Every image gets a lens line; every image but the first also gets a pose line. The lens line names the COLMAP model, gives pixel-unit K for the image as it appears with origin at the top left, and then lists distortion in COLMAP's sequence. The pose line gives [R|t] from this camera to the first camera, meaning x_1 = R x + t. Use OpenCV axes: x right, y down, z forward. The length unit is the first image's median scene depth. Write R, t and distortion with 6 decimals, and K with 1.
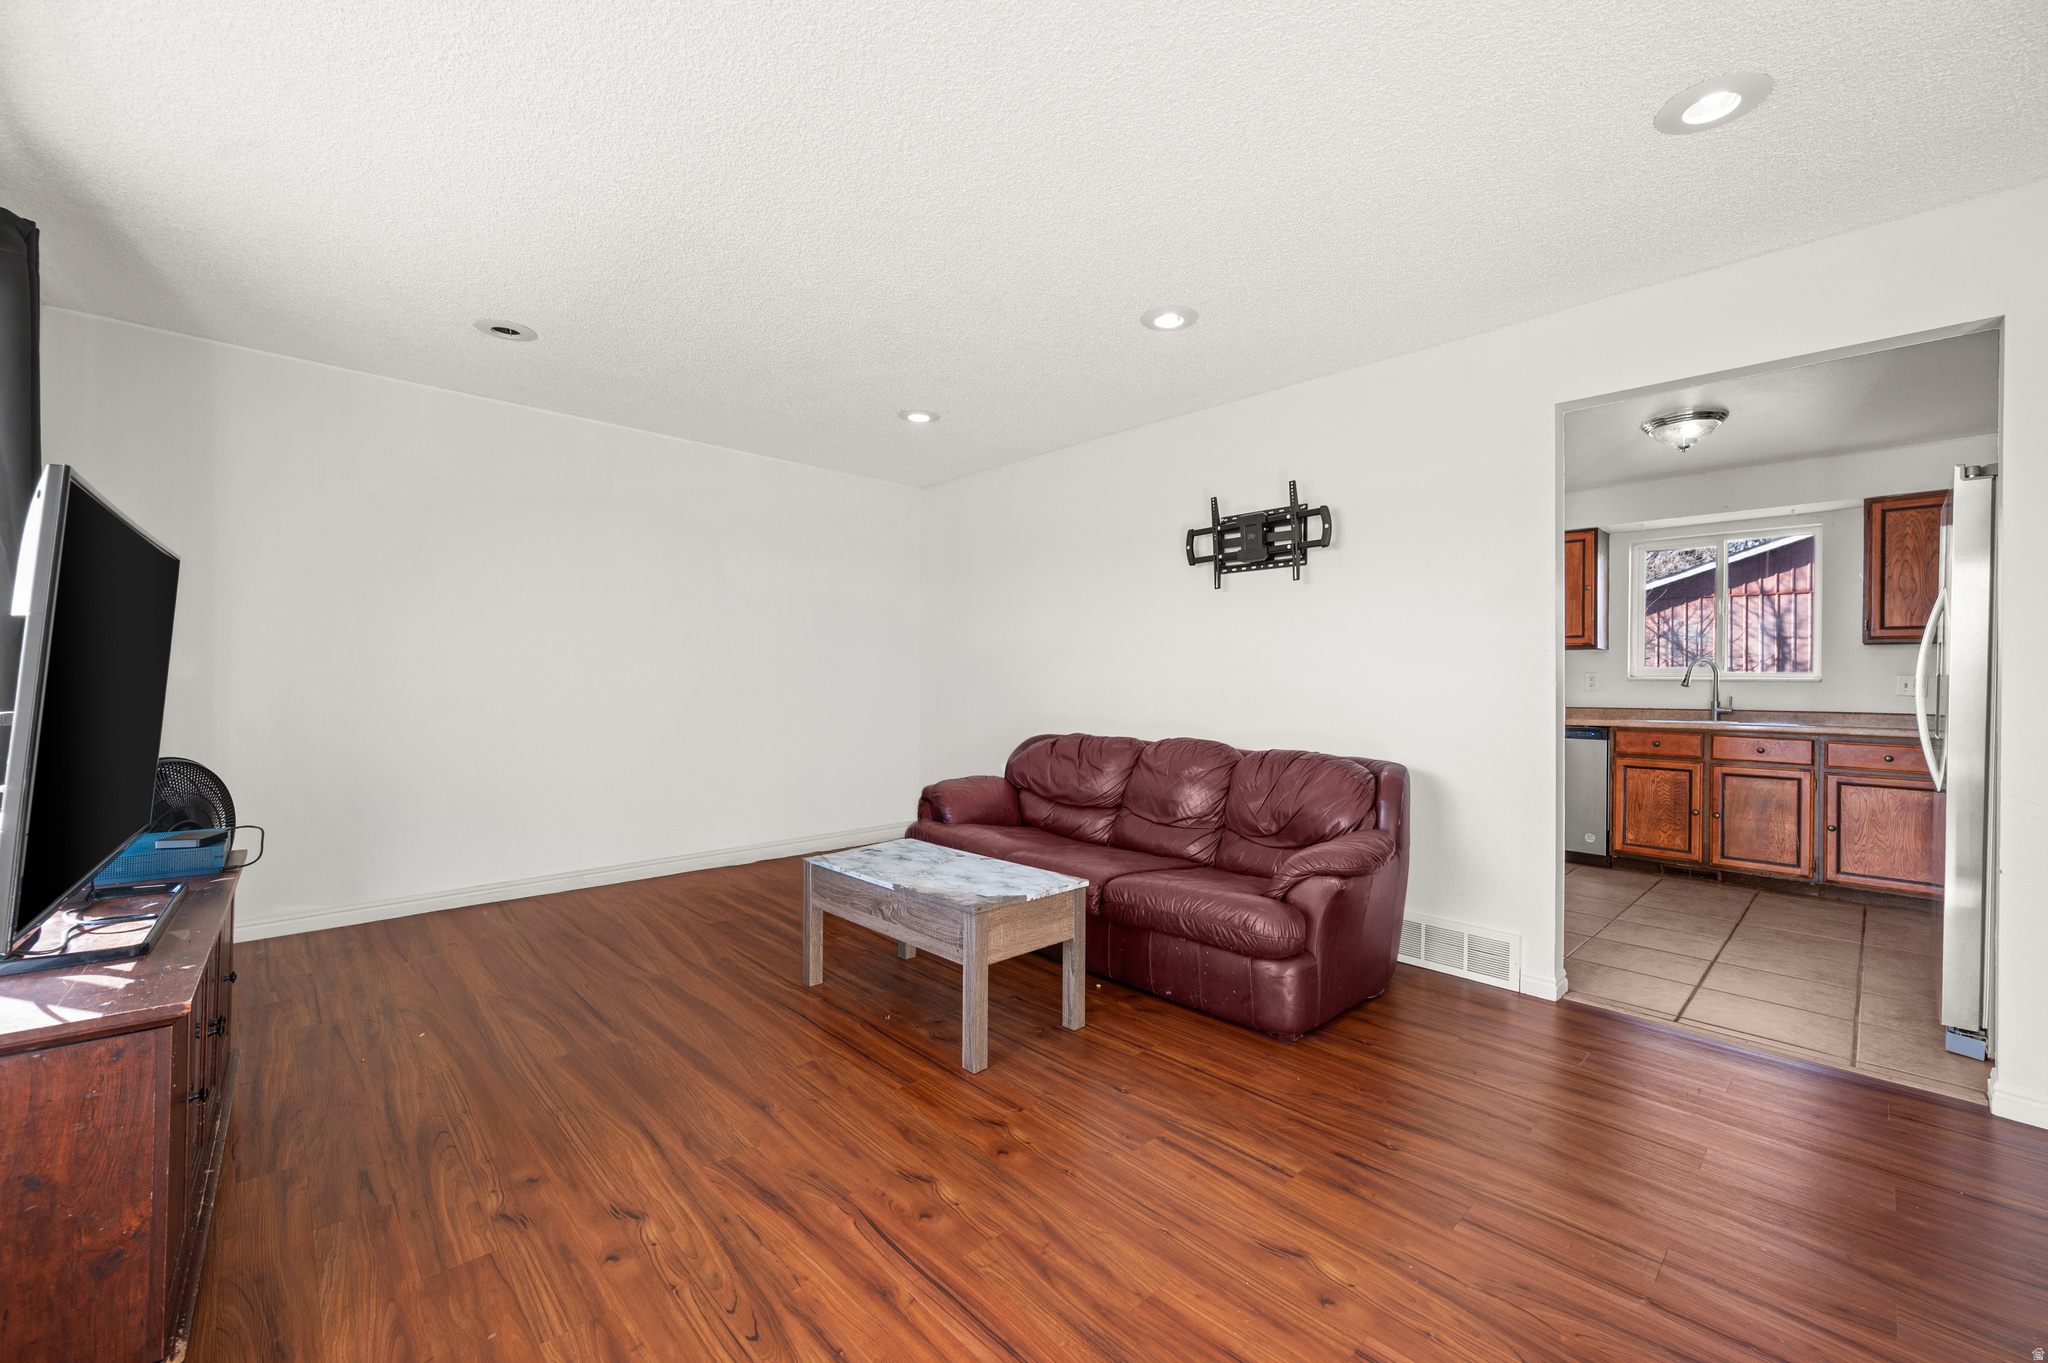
lens RADIAL K [[803.3, 0, 1034.6], [0, 803.3, 677.1], [0, 0, 1]] dist [-0.007920, 0.000180]
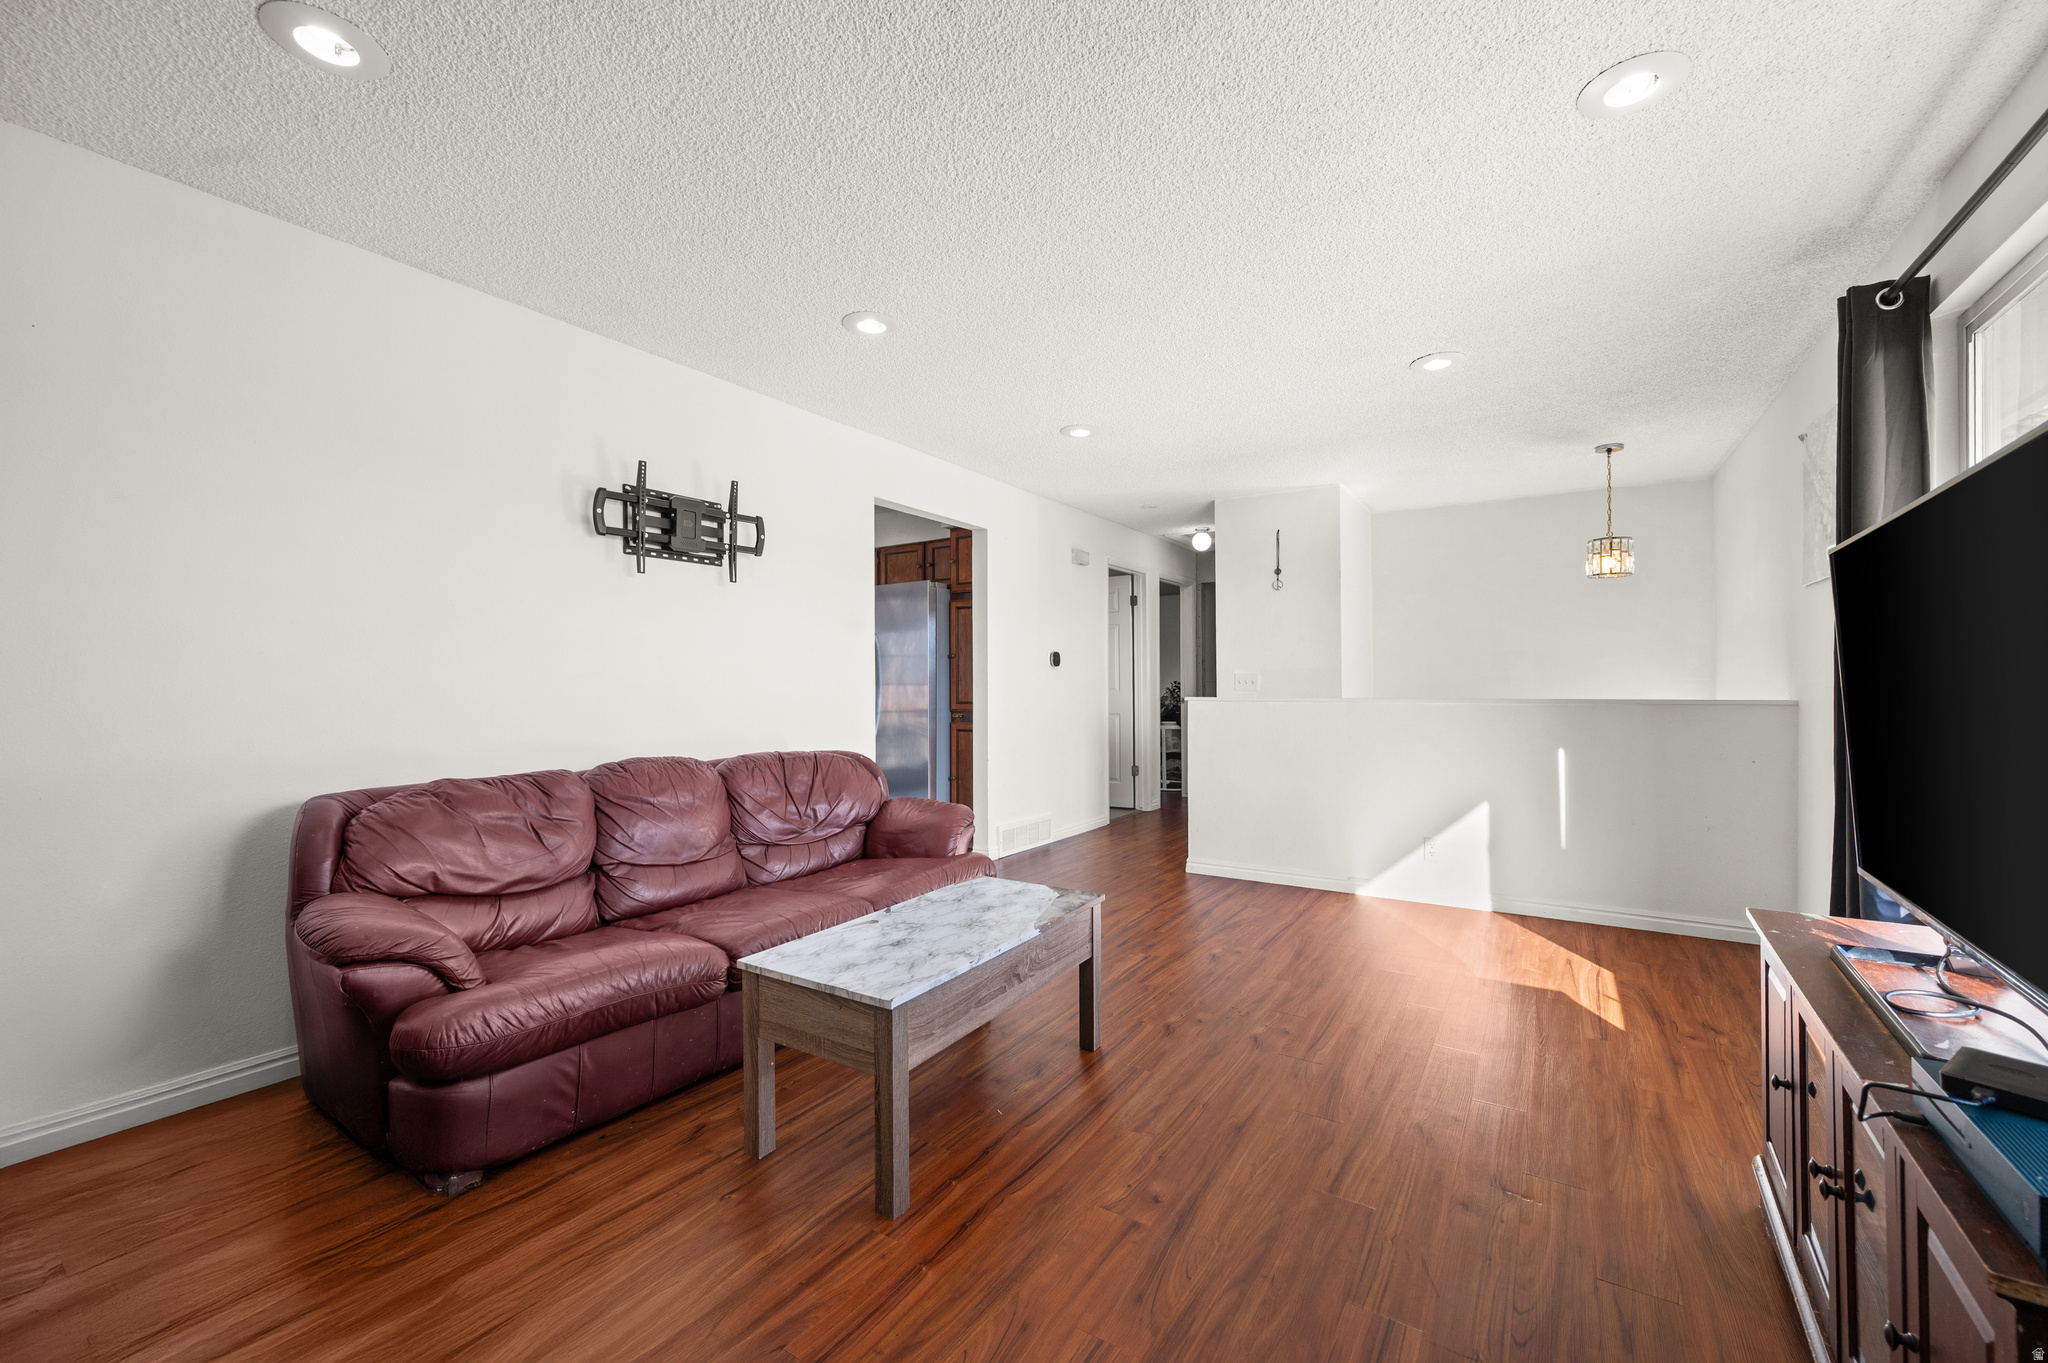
lens RADIAL K [[826.5, 0, 1030.6], [0, 826.5, 656.1], [0, 0, 1]] dist [0.000670, 0.000142]
pose [[-0.237532, 0.019295, 0.971188, -1.107589], [-0.006332, 0.999751, -0.021411, -0.014035], [-0.971359, -0.011235, -0.237351, 1.302877]]
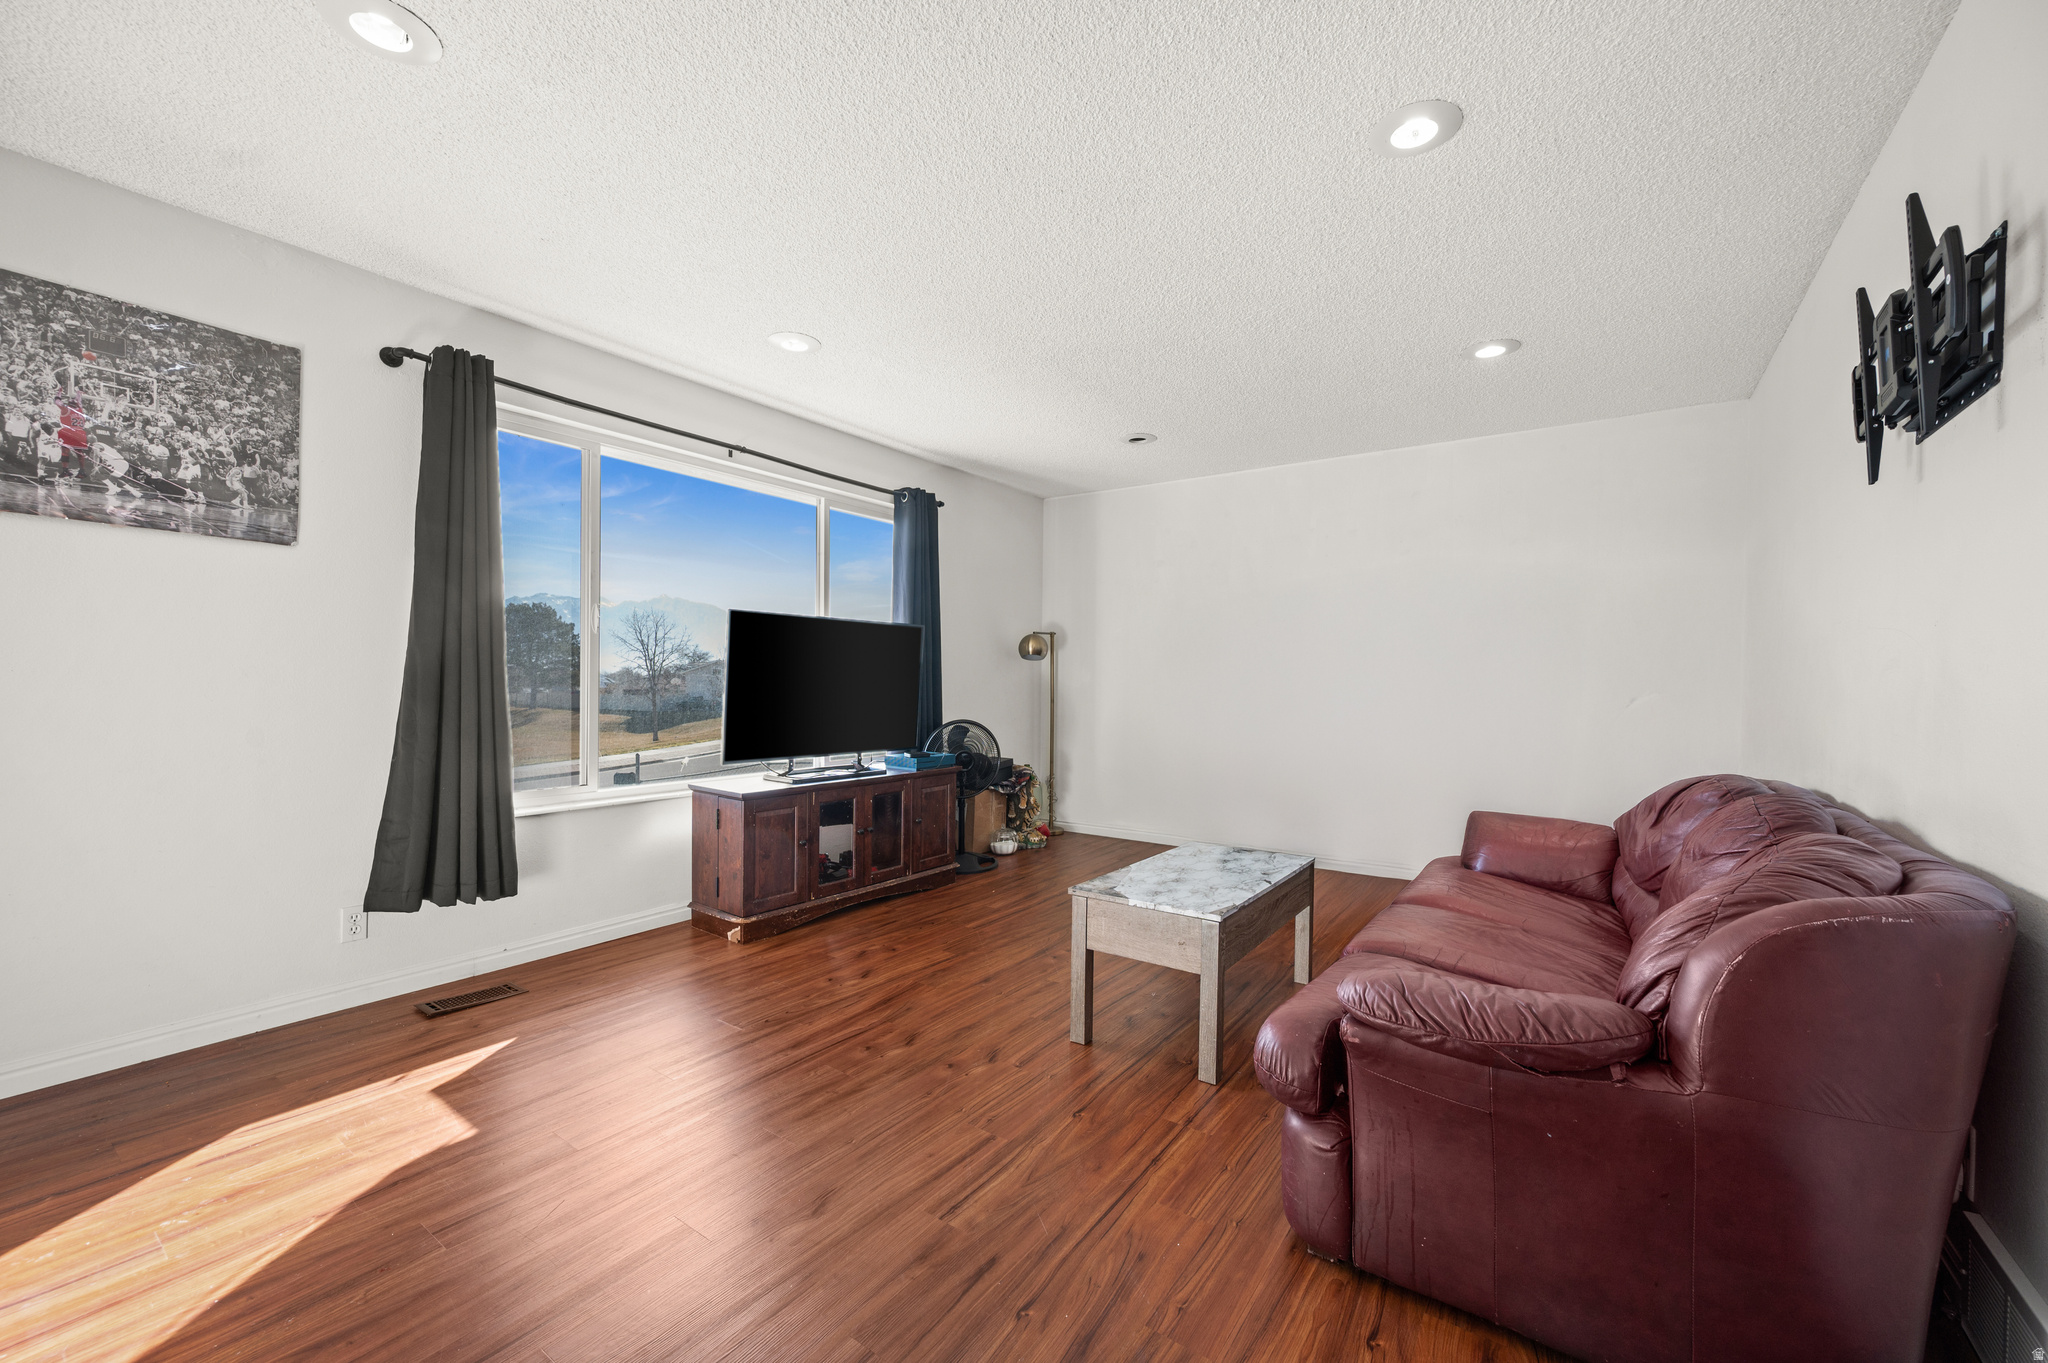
lens RADIAL K [[803.3, 0, 1034.6], [0, 803.3, 677.1], [0, 0, 1]] dist [-0.007920, 0.000180]
pose [[0.204259, -0.009940, -0.978867, 0.942432], [-0.000191, 0.999948, -0.010194, 0.010197], [0.978917, 0.002270, 0.204246, 0.692760]]
